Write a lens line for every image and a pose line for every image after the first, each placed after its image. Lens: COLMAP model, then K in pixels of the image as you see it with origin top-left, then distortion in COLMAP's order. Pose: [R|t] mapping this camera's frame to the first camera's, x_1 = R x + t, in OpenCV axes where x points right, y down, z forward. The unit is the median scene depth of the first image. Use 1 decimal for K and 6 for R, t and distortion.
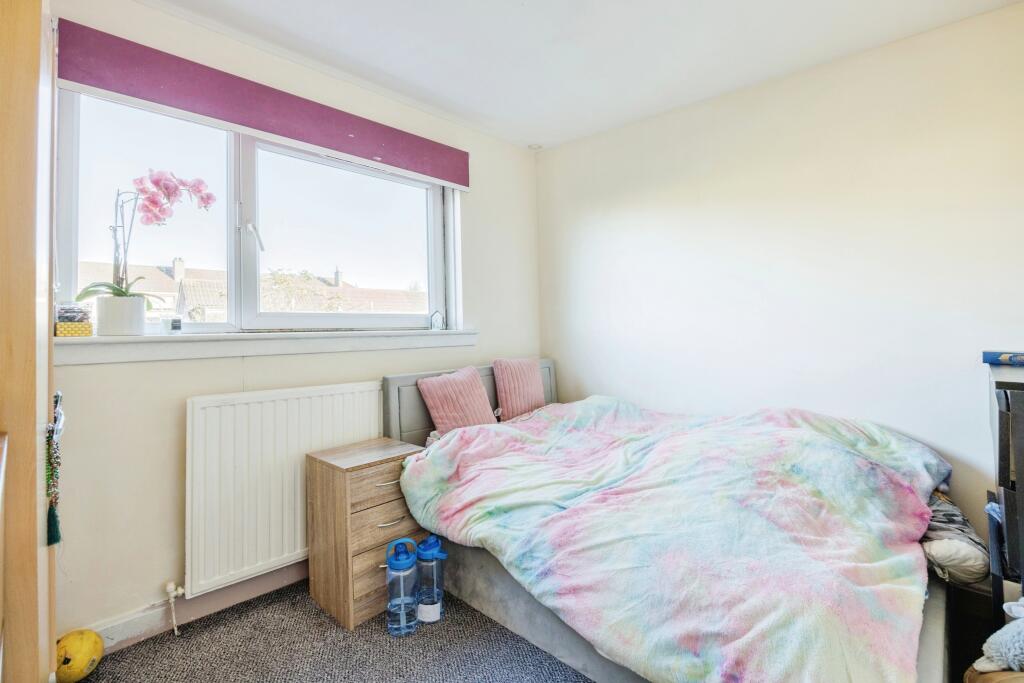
lens RADIAL K [[457.1, 0, 543.8], [0, 457.1, 285.8], [0, 0, 1]] dist [-0.017948, 0.001548]
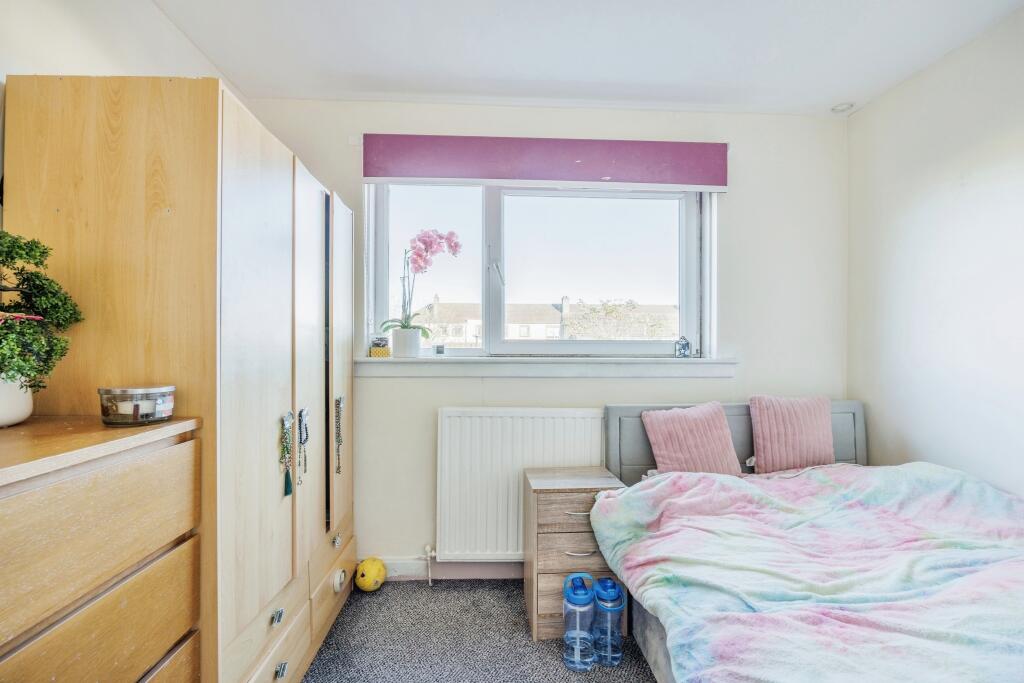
lens RADIAL K [[457.1, 0, 510.9], [0, 457.1, 344.6], [0, 0, 1]] dist [-0.017948, 0.001548]
pose [[0.712978, 0.001770, -0.701184, 0.231774], [0.048006, 0.997527, 0.051331, 0.015115], [0.699541, -0.070259, 0.711130, 0.219102]]
